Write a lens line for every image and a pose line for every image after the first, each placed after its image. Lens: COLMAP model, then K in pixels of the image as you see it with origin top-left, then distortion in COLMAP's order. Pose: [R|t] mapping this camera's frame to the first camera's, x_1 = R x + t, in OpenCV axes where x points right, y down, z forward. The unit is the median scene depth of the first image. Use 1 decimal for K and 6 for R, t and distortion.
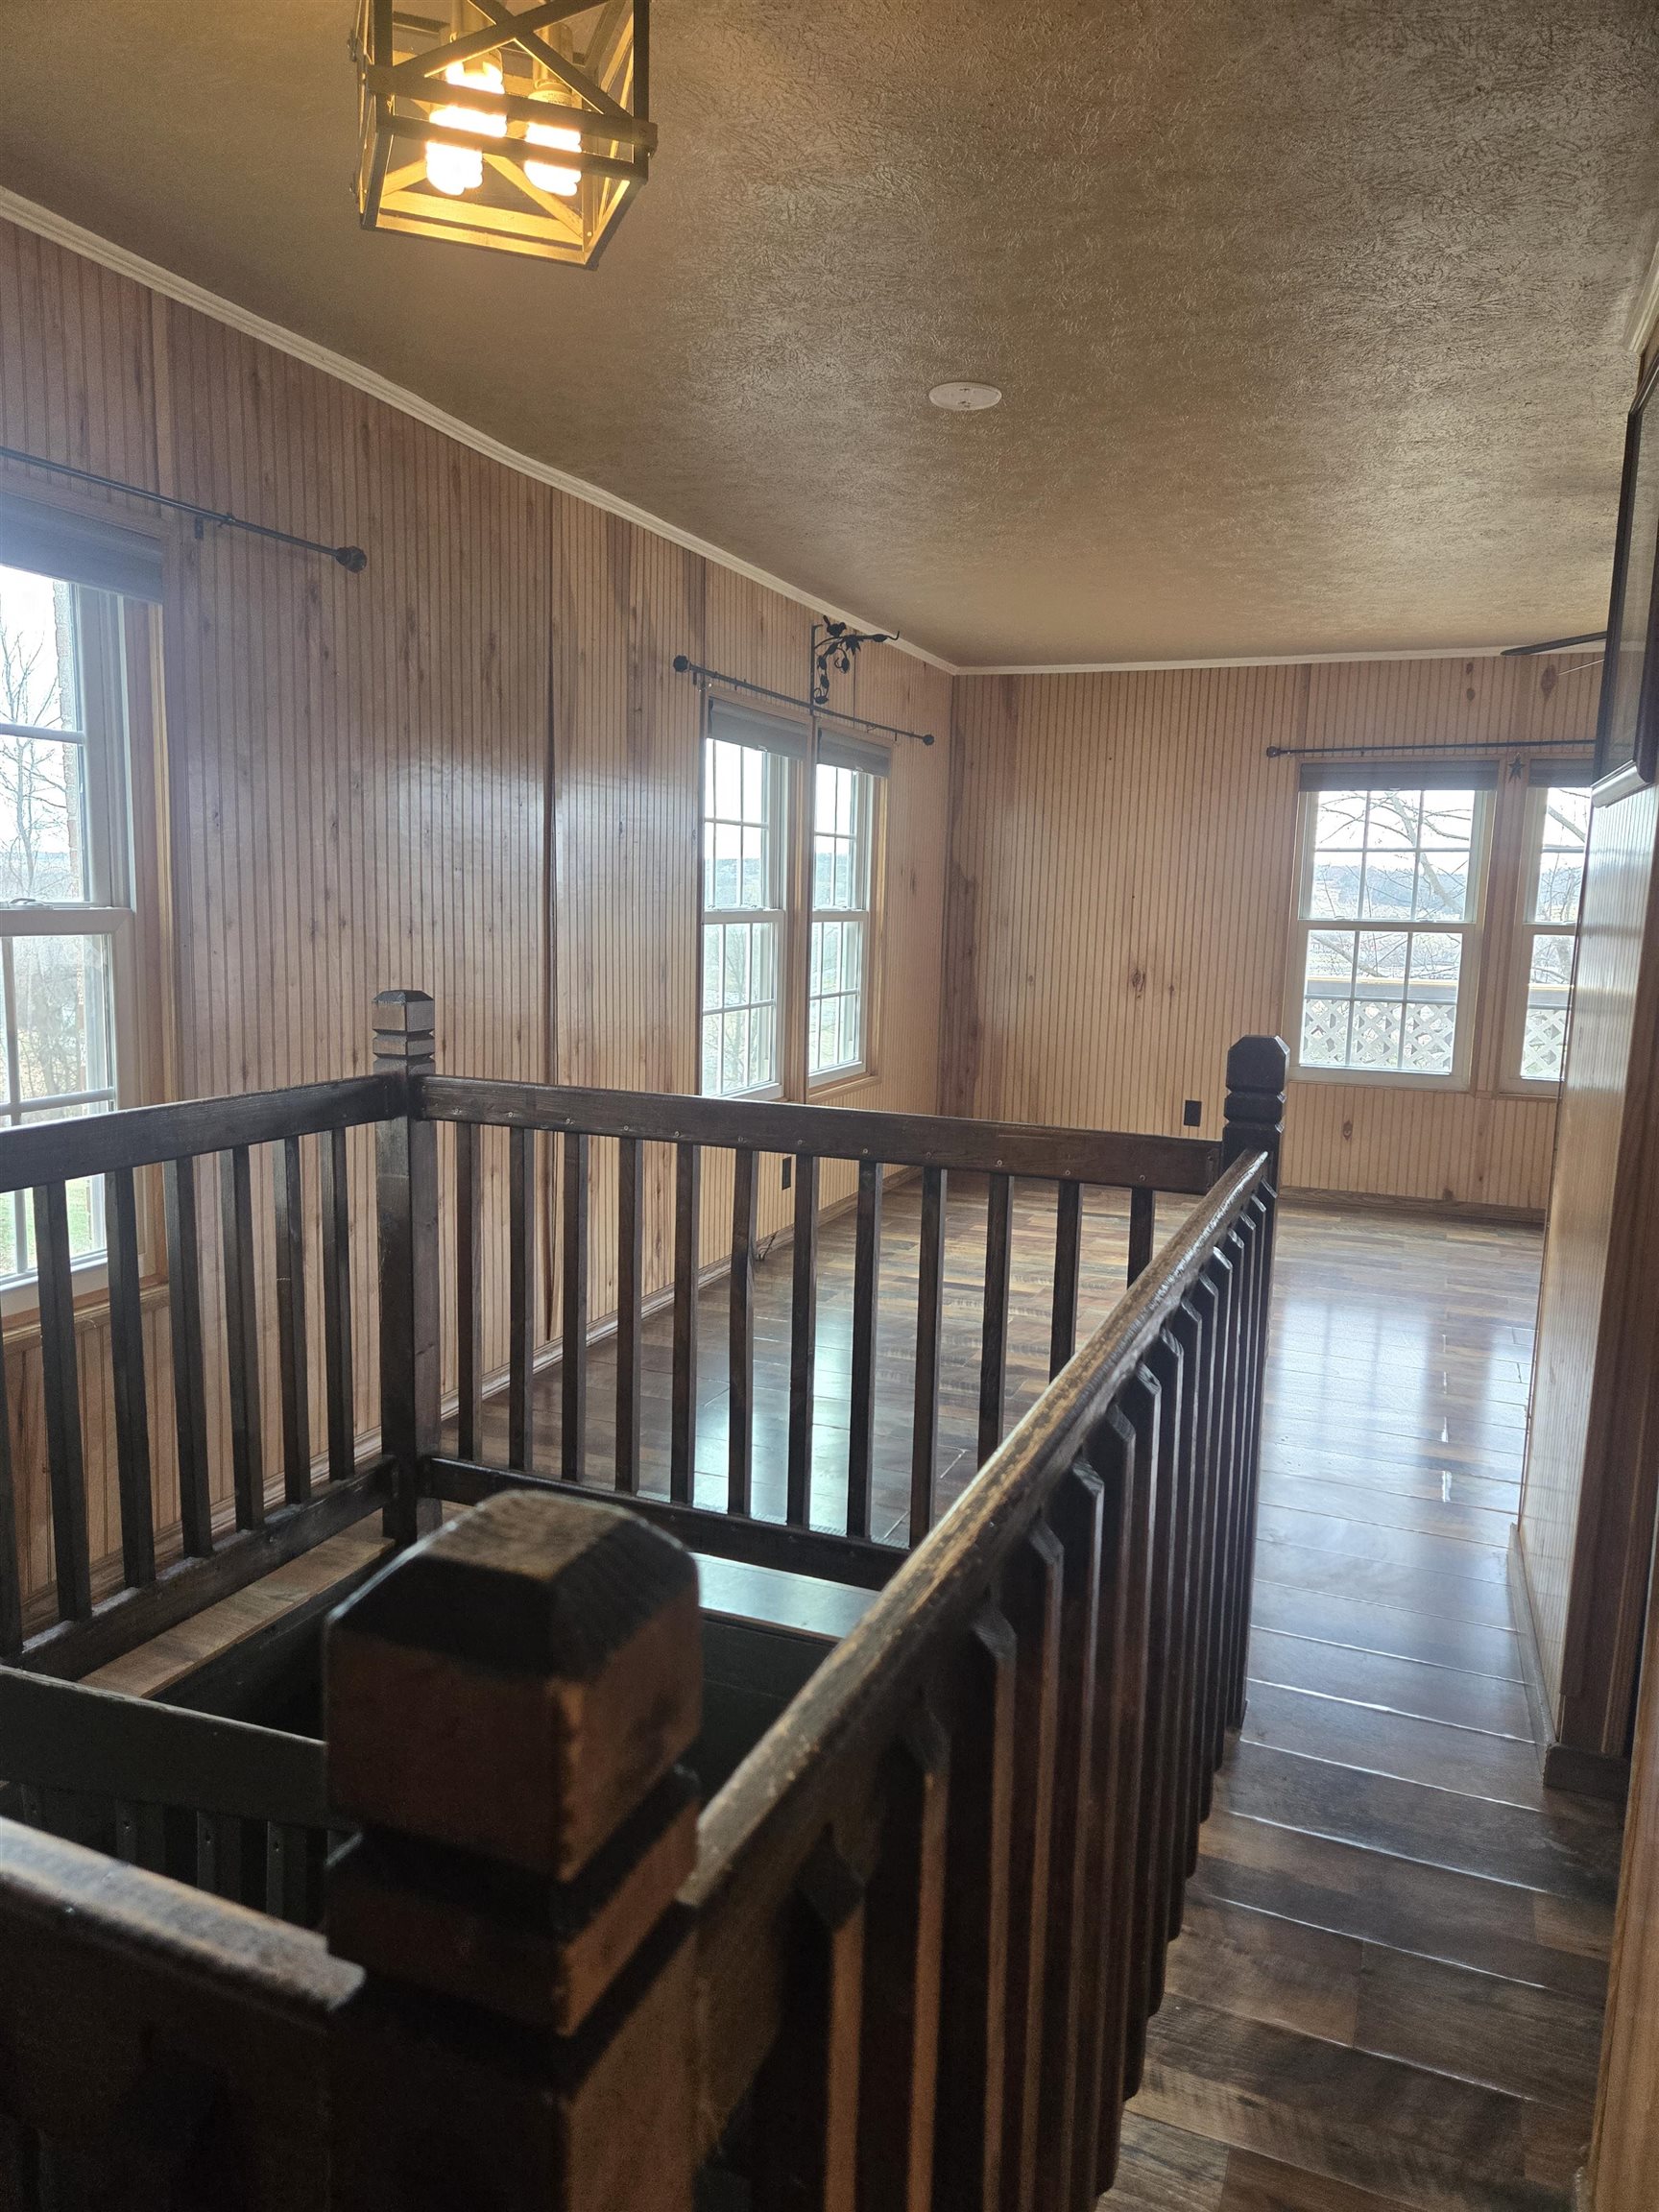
lens RADIAL K [[1514.5, 0, 832.3], [0, 1514.5, 1107.5], [0, 0, 1]] dist [0.049612, -0.001236]
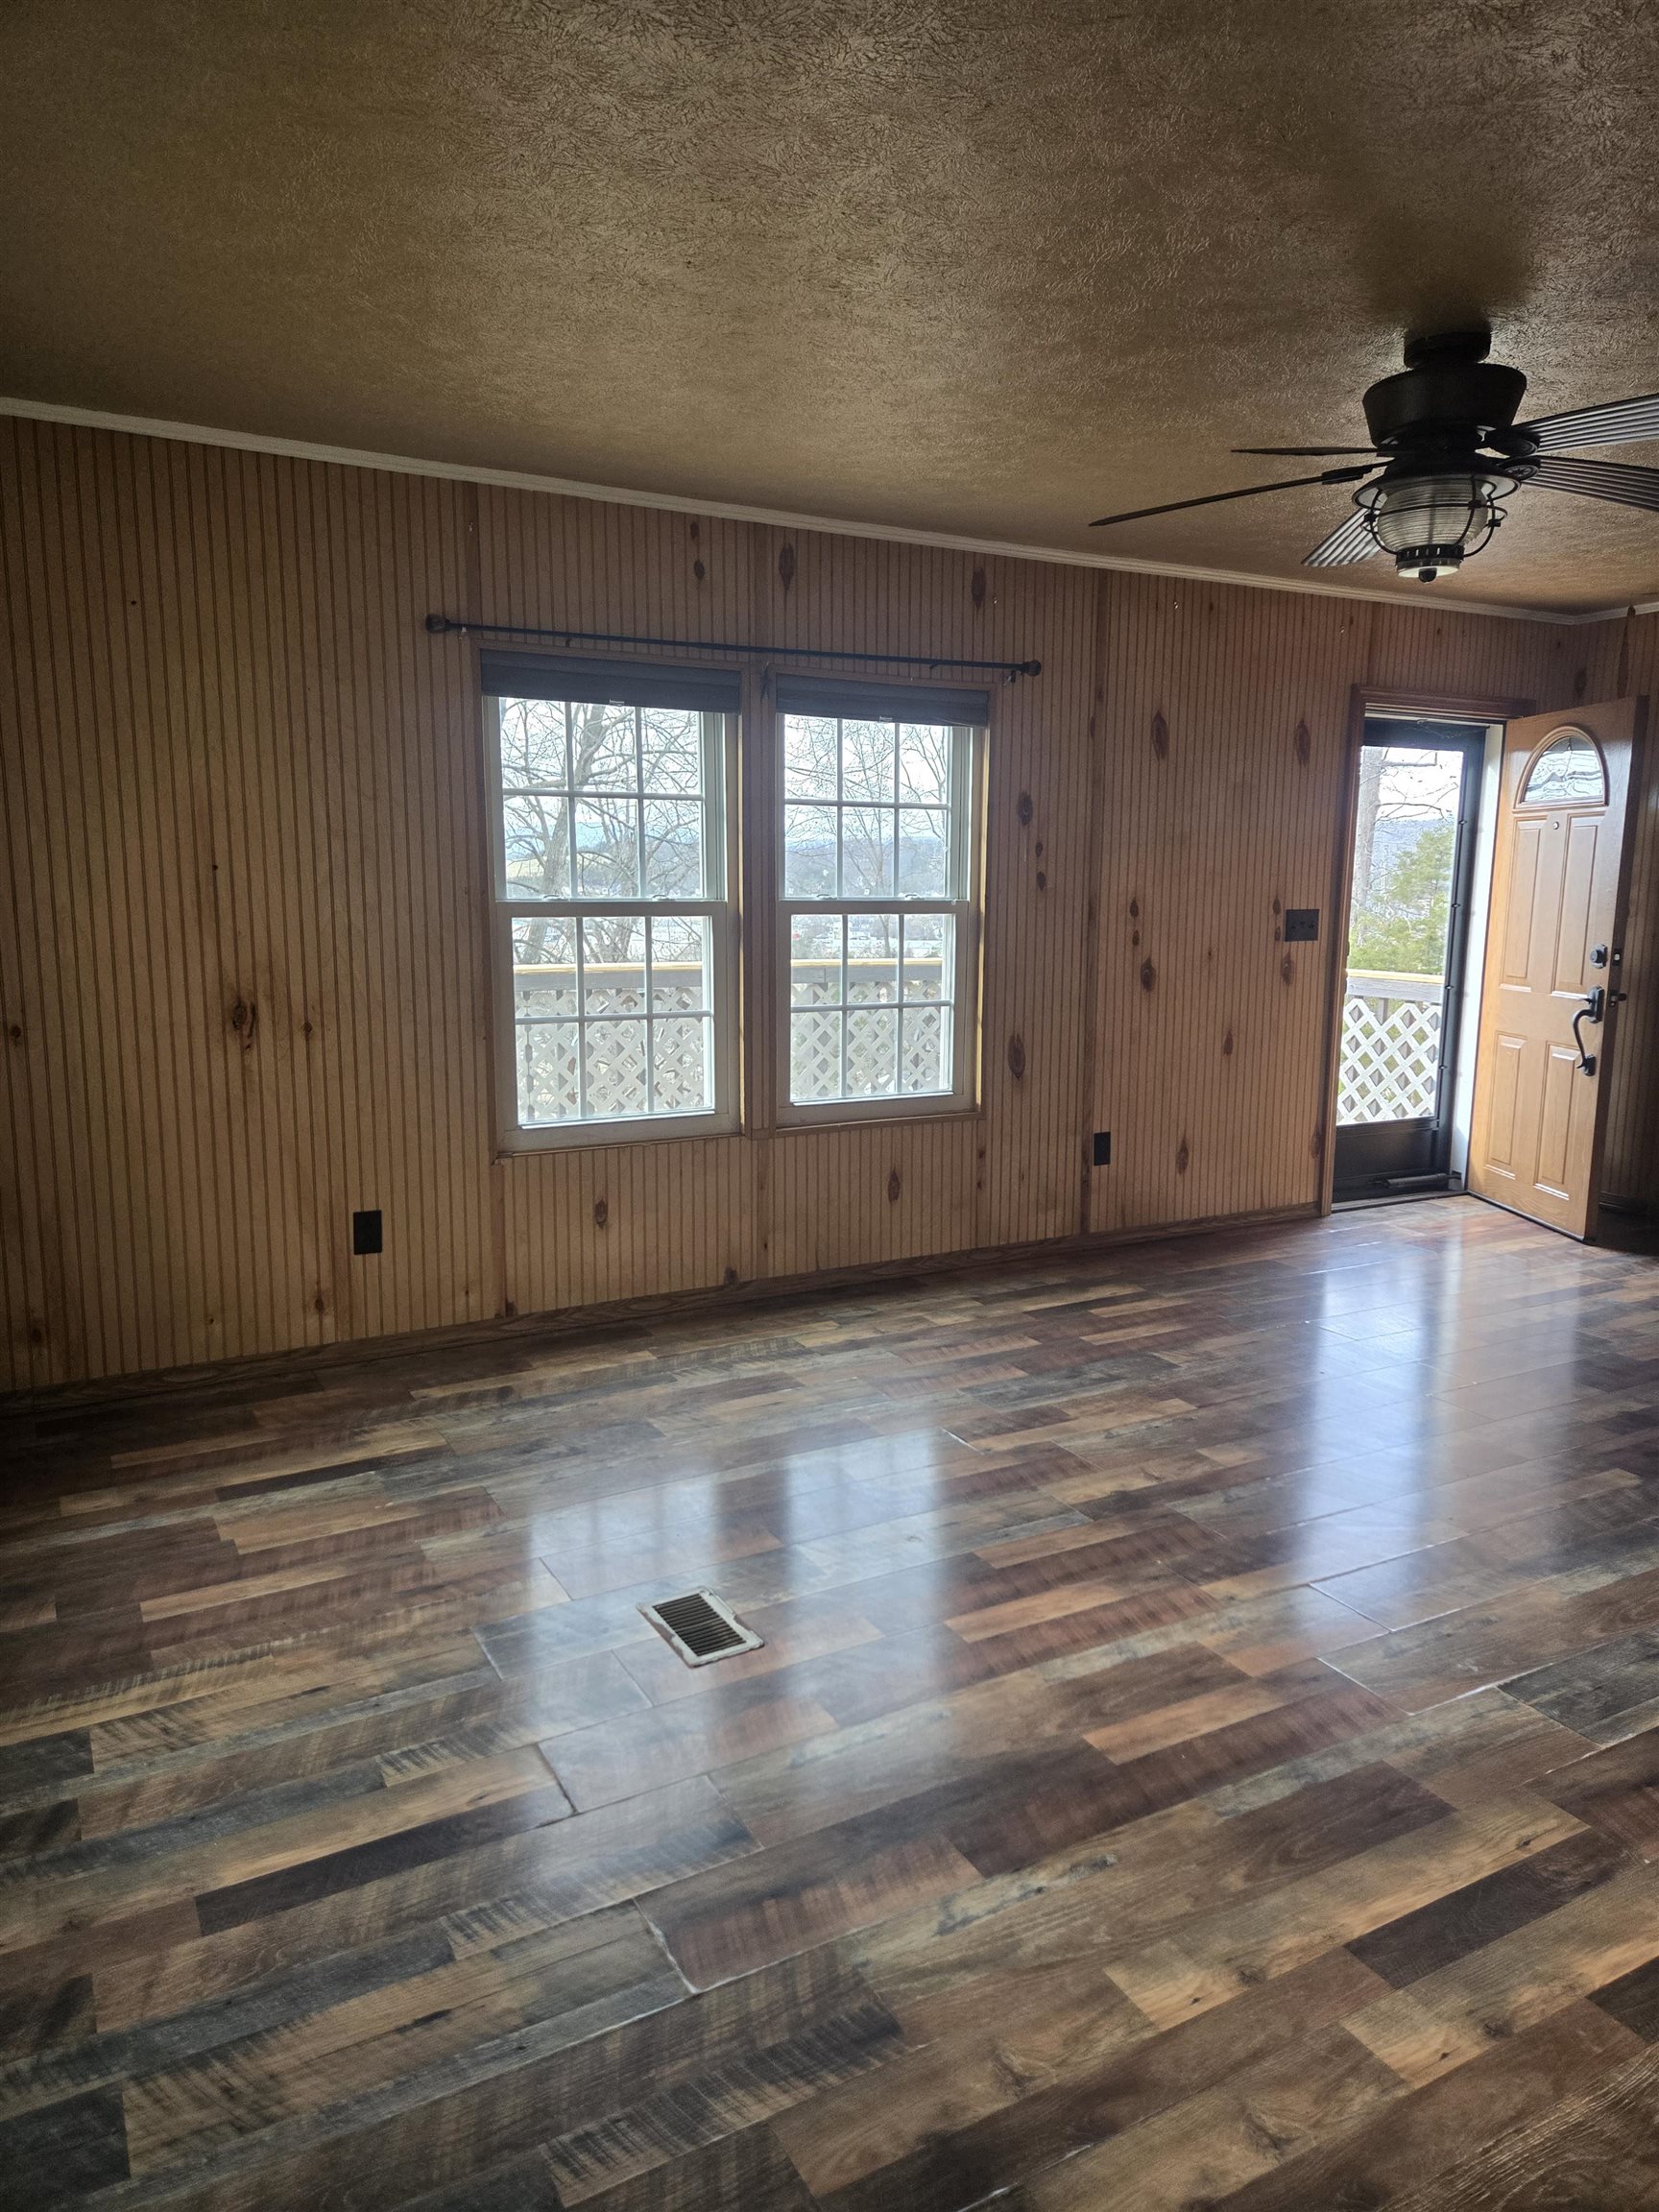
lens RADIAL K [[1514.5, 0, 834.3], [0, 1514.5, 1108.1], [0, 0, 1]] dist [0.049612, -0.001236]
pose [[0.610543, -0.148995, 0.777842, -0.112555], [0.109349, 0.988597, 0.103535, -0.089685], [-0.784398, 0.021844, 0.619873, 0.506949]]
